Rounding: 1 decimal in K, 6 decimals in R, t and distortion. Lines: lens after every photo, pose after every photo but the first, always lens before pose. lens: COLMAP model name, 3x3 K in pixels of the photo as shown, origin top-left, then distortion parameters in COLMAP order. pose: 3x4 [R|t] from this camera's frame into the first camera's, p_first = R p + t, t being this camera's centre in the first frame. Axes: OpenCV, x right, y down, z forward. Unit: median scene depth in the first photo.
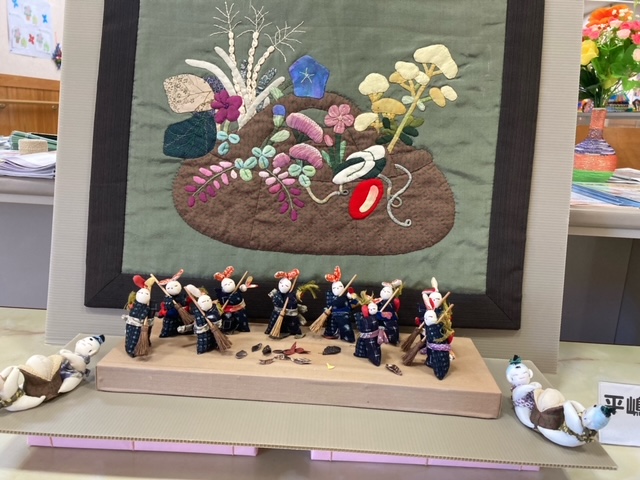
lens RADIAL K [[551.2, 0, 322.9], [0, 551.2, 227.8], [0, 0, 1]] dist [0.071363, -0.038179]
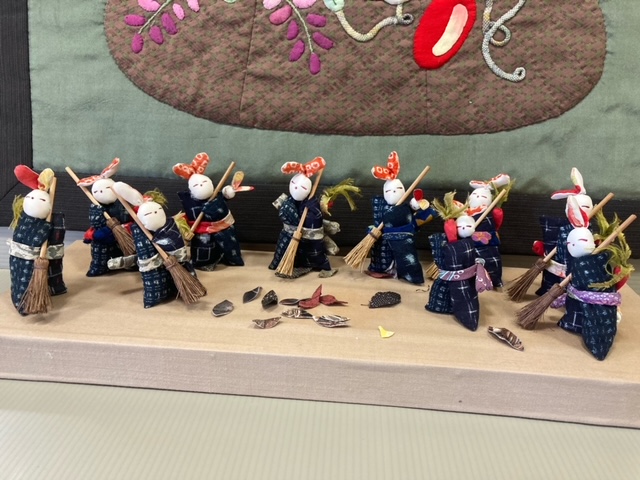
lens RADIAL K [[551.2, 0, 319.2], [0, 551.2, 240.7], [0, 0, 1]] dist [0.071363, -0.038179]
pose [[0.998600, -0.004184, -0.052728, -0.020575], [0.012879, 0.986098, 0.165665, 0.067514], [0.051302, -0.166113, 0.984771, 0.446985]]
